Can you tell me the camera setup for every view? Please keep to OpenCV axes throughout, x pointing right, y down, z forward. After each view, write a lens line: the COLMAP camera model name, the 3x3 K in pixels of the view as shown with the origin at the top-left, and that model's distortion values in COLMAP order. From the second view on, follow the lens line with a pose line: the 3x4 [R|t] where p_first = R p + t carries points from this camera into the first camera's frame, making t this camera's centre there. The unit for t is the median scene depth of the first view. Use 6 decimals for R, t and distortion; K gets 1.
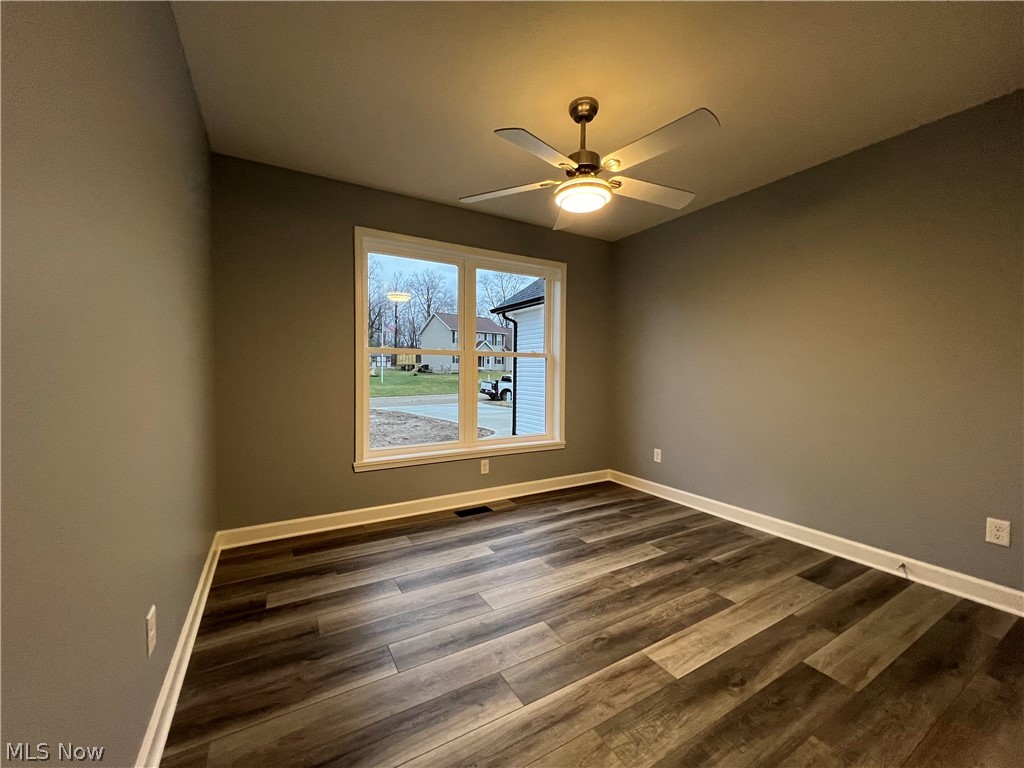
lens RADIAL K [[410.2, 0, 511.2], [0, 410.2, 381.7], [0, 0, 1]] dist [-0.008054, 0.002915]
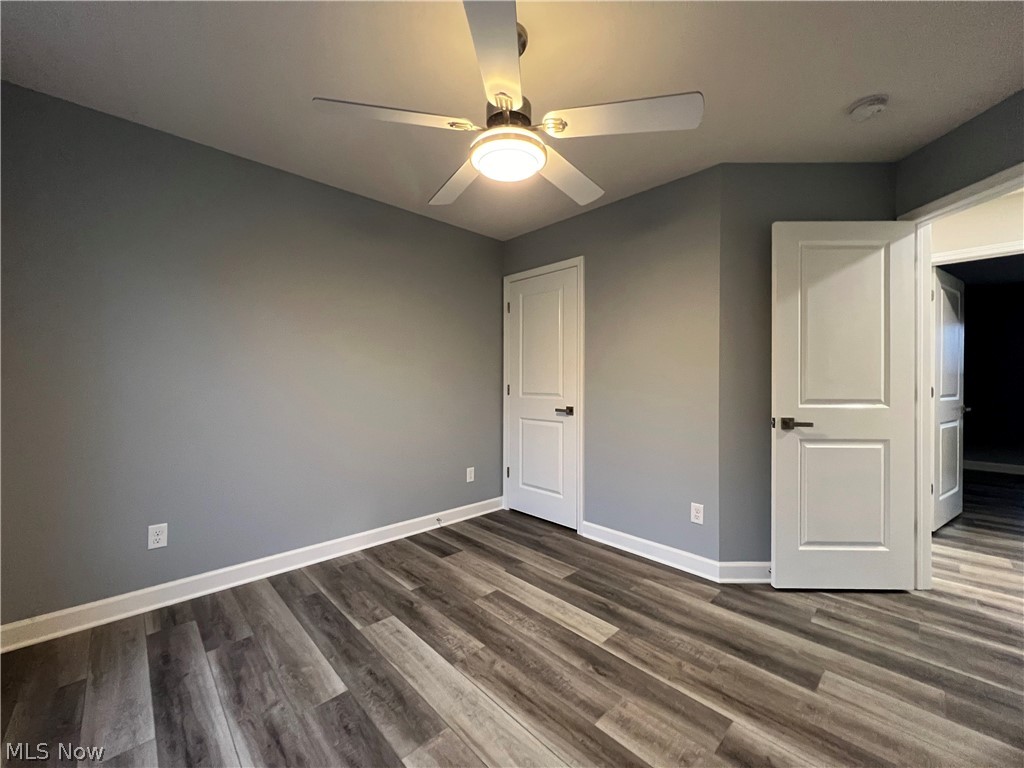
lens RADIAL K [[409.7, 0, 512.1], [0, 409.7, 381.3], [0, 0, 1]] dist [-0.003392, 0.000401]
pose [[-0.234975, -0.006344, 0.971981, -0.504717], [0.022001, 0.999688, 0.011844, -0.048374], [-0.971752, 0.024168, -0.234762, 1.075886]]
